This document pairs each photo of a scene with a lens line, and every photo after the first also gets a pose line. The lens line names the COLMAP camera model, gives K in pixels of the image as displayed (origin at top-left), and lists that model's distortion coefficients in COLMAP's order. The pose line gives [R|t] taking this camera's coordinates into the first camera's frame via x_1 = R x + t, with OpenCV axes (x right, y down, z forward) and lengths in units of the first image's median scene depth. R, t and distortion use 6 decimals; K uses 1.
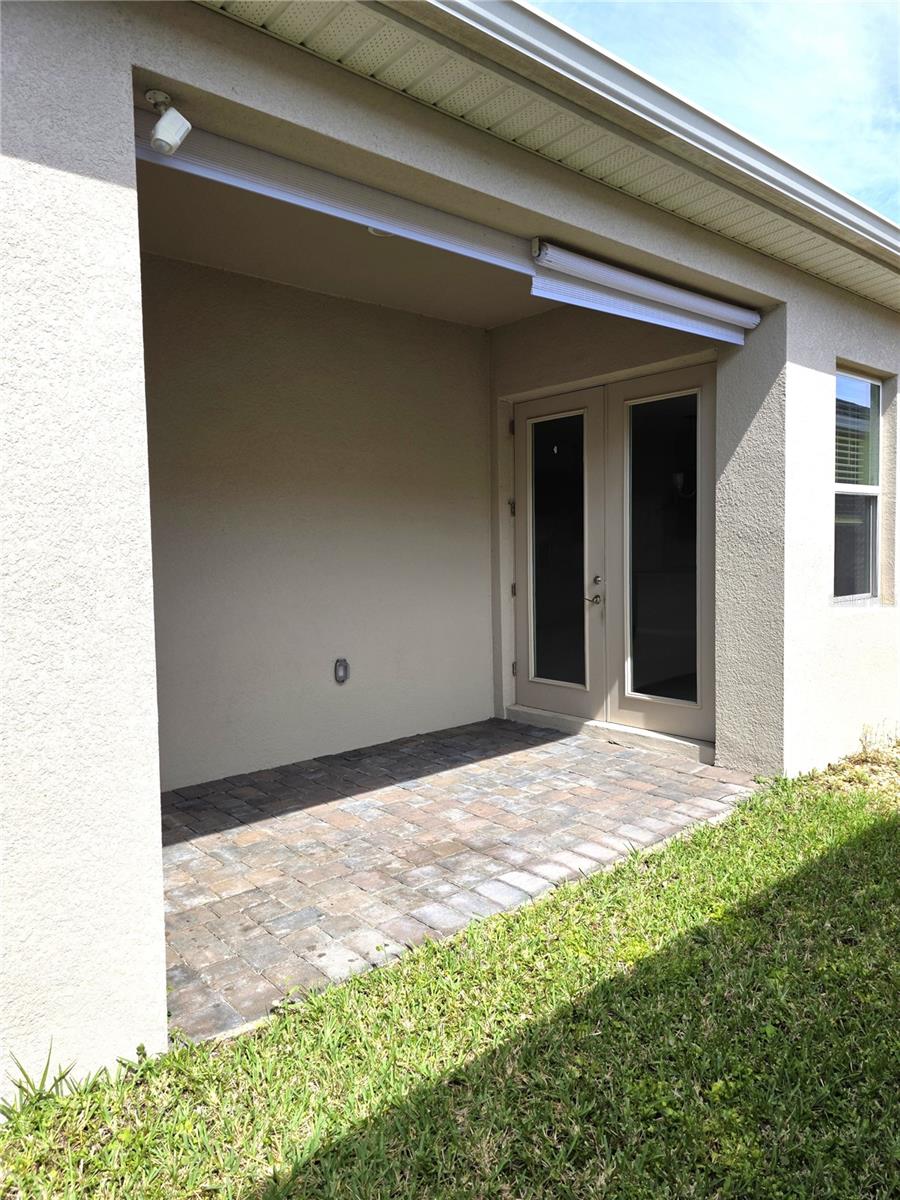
lens RADIAL K [[834.8, 0, 469.3], [0, 834.8, 598.8], [0, 0, 1]] dist [0.068127, -0.067153]
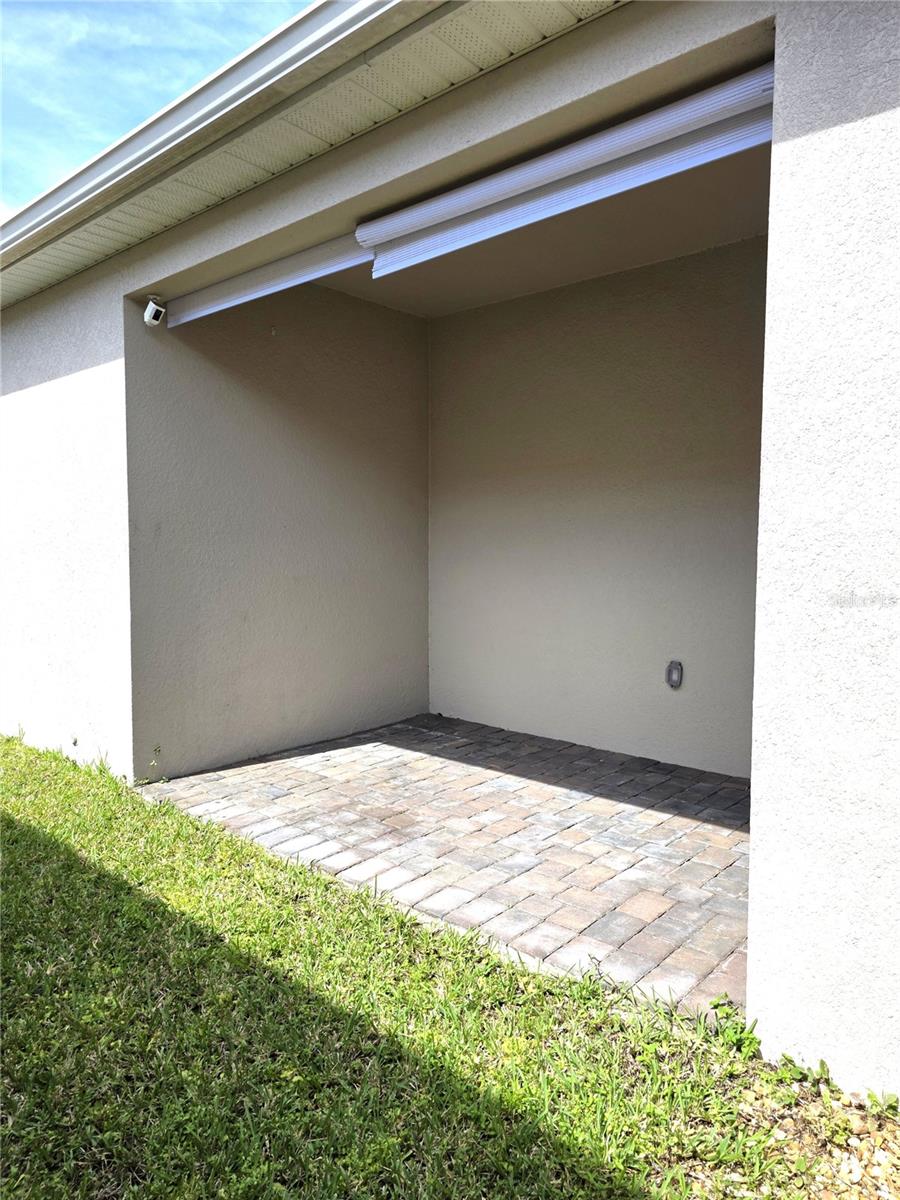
lens RADIAL K [[834.8, 0, 469.3], [0, 834.8, 598.8], [0, 0, 1]] dist [0.068127, -0.067153]
pose [[0.086867, 0.086790, -0.992432, 0.939275], [-0.070194, 0.994255, 0.080805, -0.068562], [0.993744, 0.062644, 0.092460, 0.901675]]
